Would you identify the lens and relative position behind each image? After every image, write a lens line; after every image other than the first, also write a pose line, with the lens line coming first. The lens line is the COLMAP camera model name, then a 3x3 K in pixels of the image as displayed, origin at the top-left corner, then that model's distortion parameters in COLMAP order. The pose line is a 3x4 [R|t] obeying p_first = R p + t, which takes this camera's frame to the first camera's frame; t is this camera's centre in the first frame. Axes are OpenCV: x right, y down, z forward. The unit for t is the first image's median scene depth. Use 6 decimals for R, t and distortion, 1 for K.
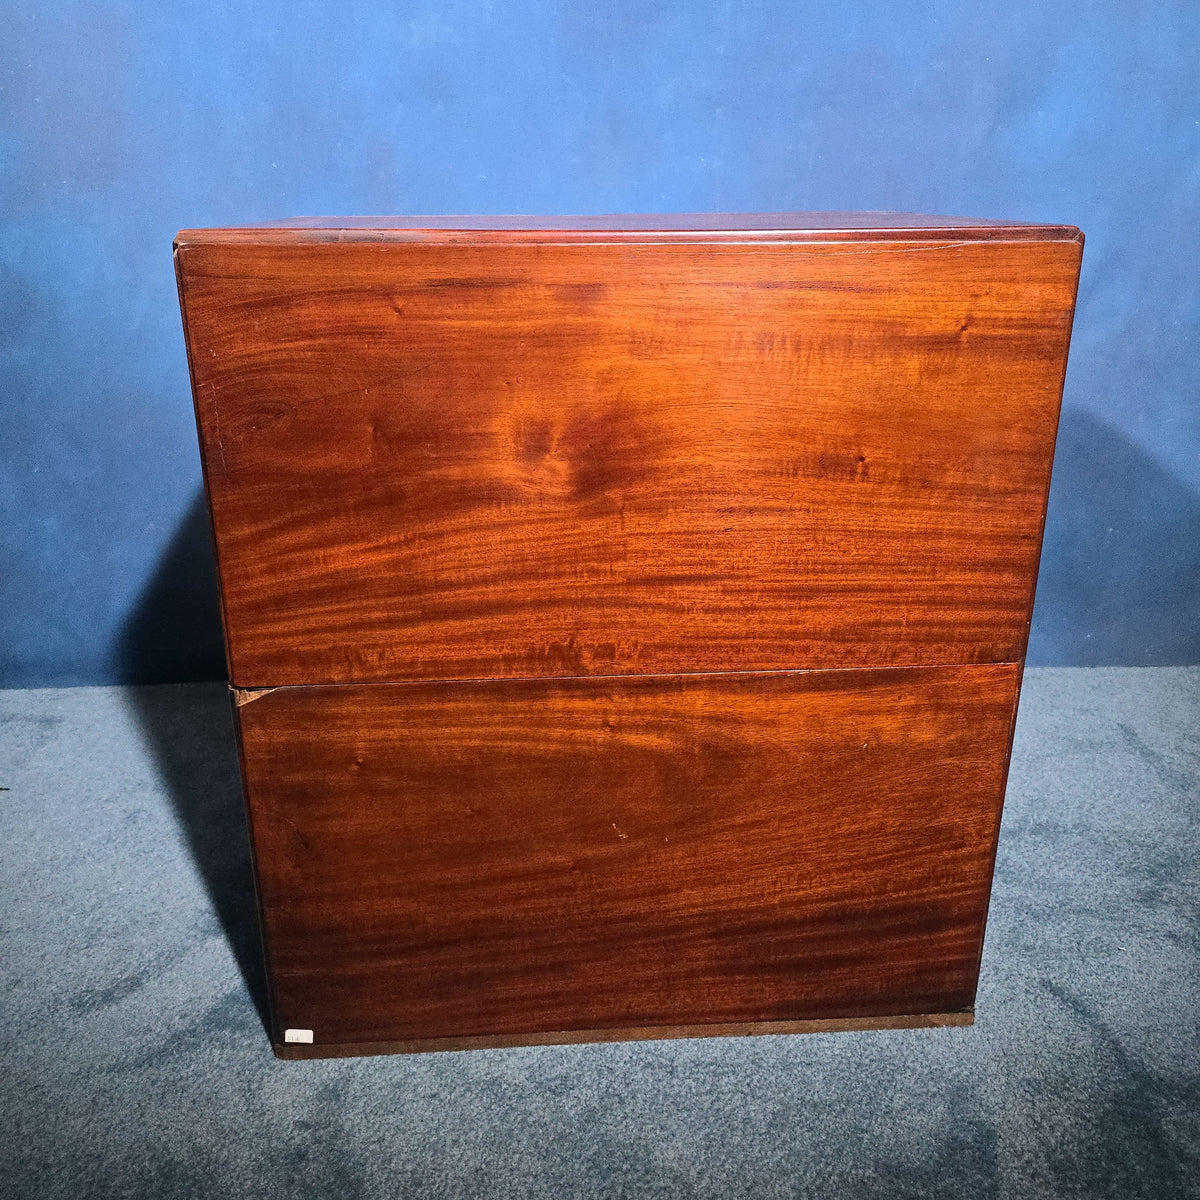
lens RADIAL K [[1060.0, 0, 604.0], [0, 1060.0, 606.1], [0, 0, 1]] dist [0.038979, -0.051207]
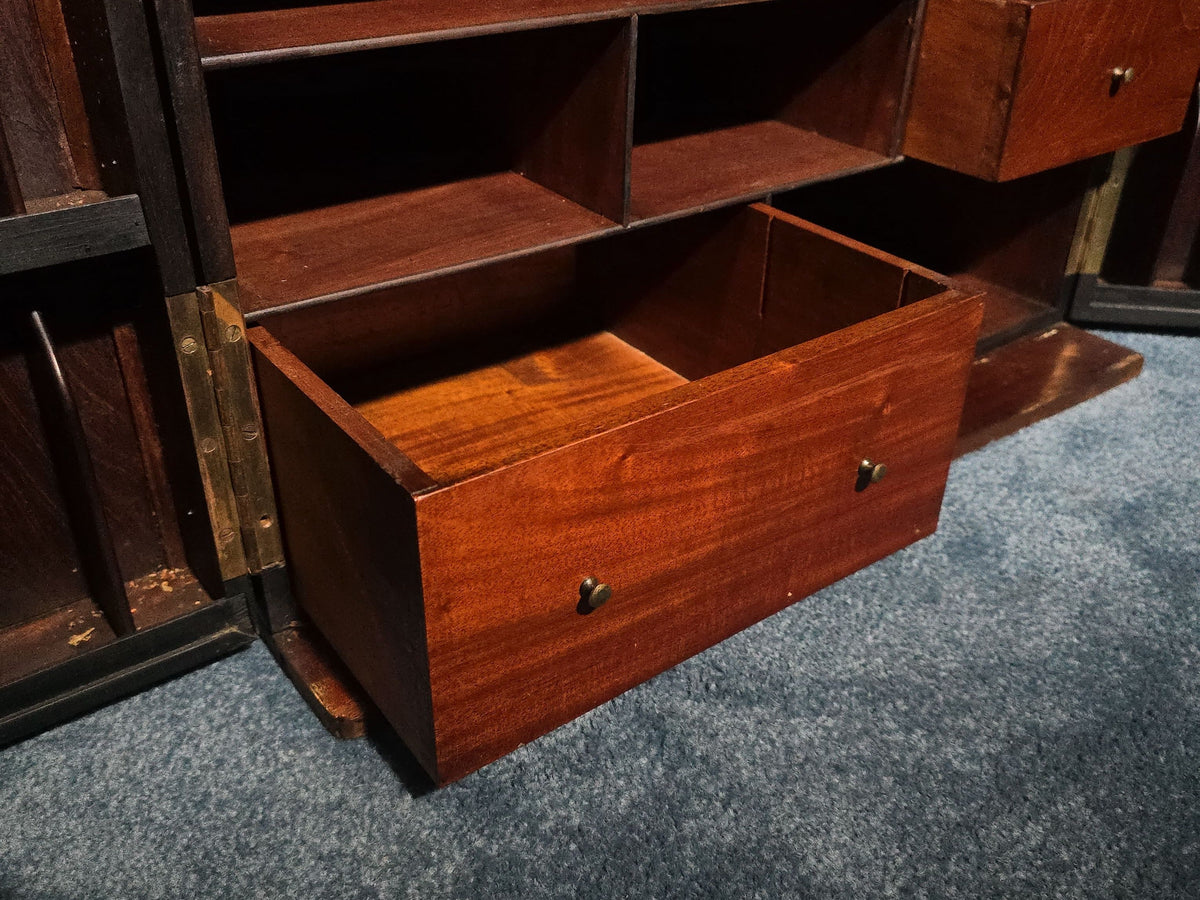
lens RADIAL K [[1061.8, 0, 597.6], [0, 1061.8, 445.8], [0, 0, 1]] dist [0.031123, -0.062001]
pose [[0.983622, -0.069164, 0.166445, -0.102378], [0.036730, 0.980985, 0.190576, 0.192214], [-0.176461, -0.181341, 0.967459, 0.491361]]
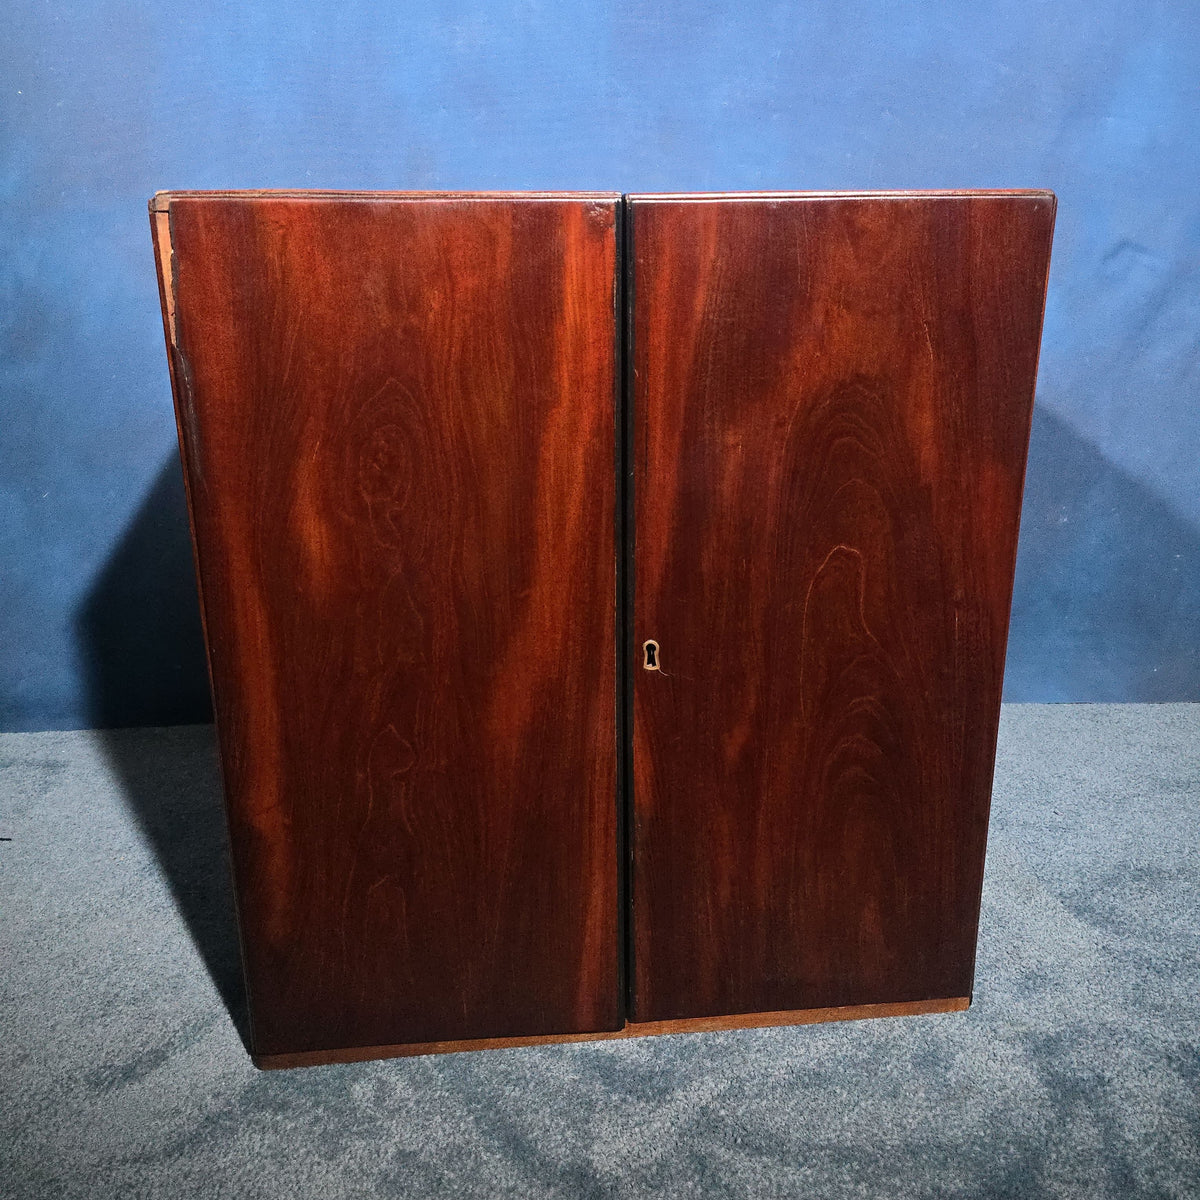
lens RADIAL K [[1060.0, 0, 596.1], [0, 1060.0, 599.0], [0, 0, 1]] dist [0.038979, -0.051207]
pose [[0.999916, -0.004198, 0.012276, -0.091523], [0.004886, 0.998388, -0.056553, 0.028055], [-0.012019, 0.056608, 0.998324, 0.097249]]
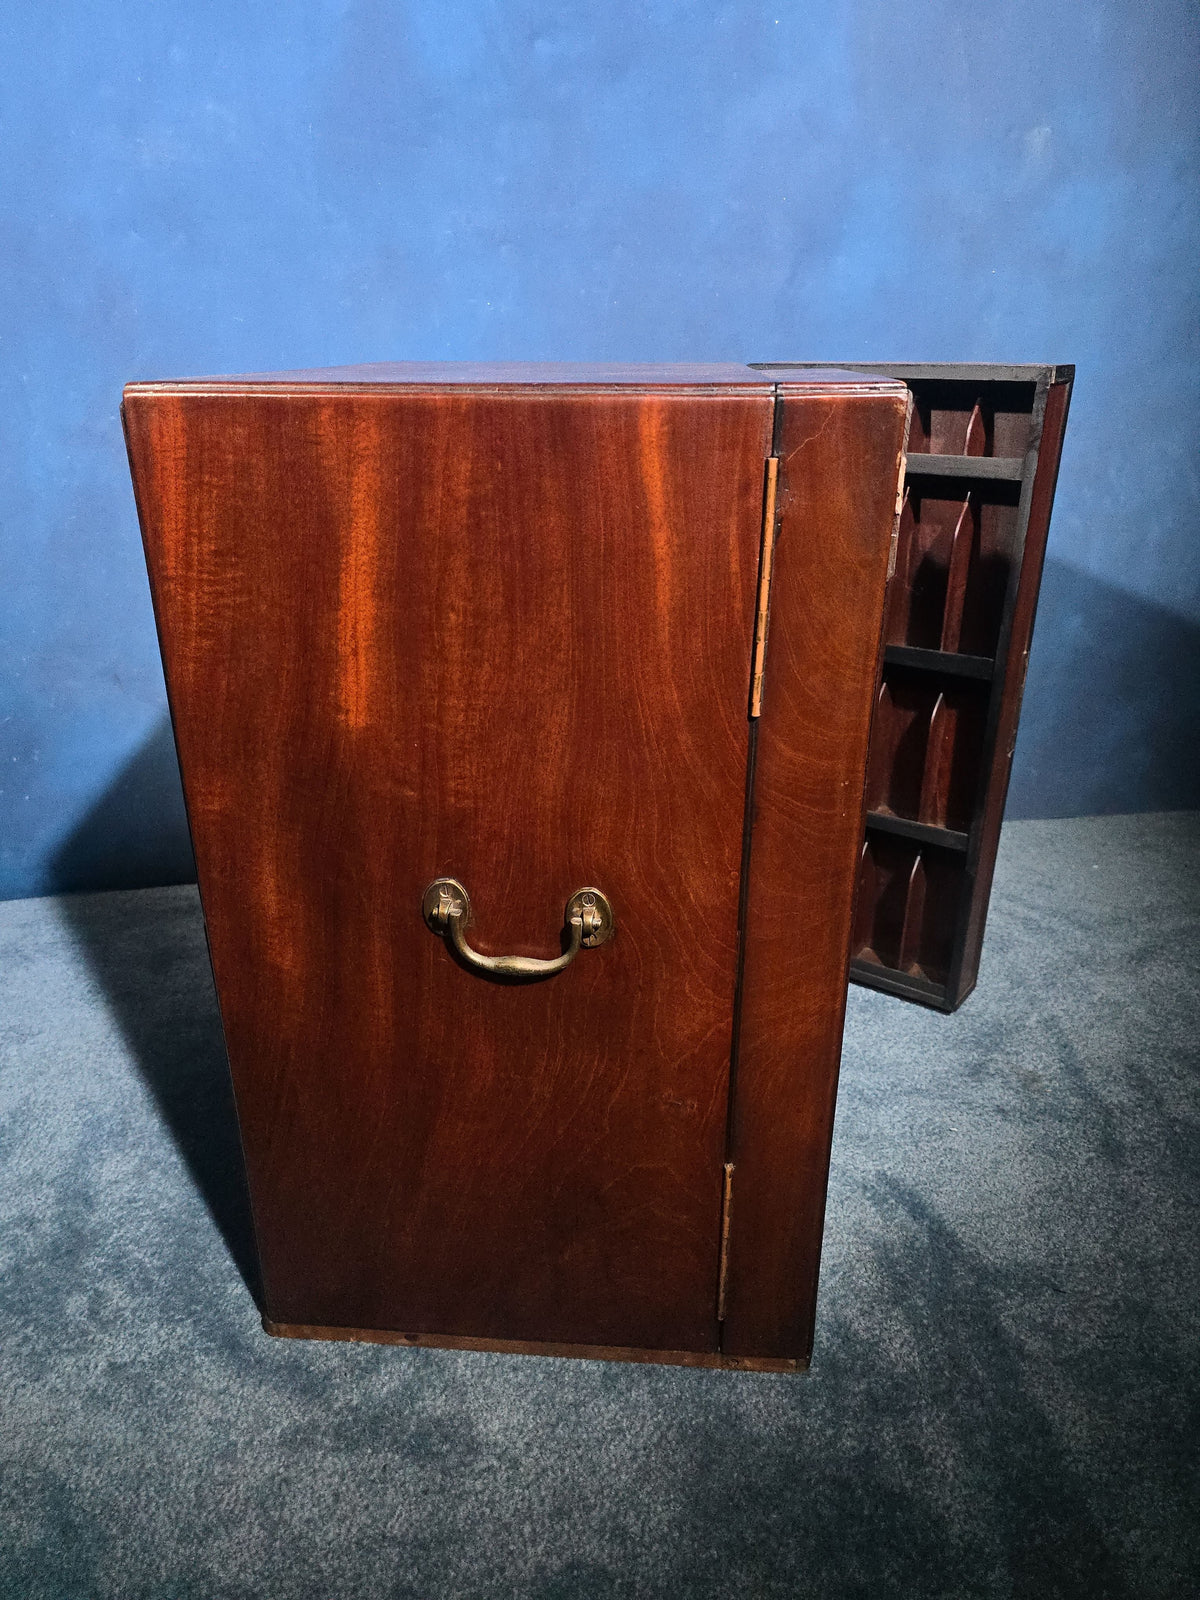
lens RADIAL K [[1057.6, 0, 603.4], [0, 1057.6, 809.6], [0, 0, 1]] dist [0.018137, -0.030656]
pose [[0.987343, -0.056555, 0.148170, 0.042868], [0.049881, 0.997583, 0.048380, -0.038354], [-0.150548, -0.040376, 0.987778, 0.105177]]
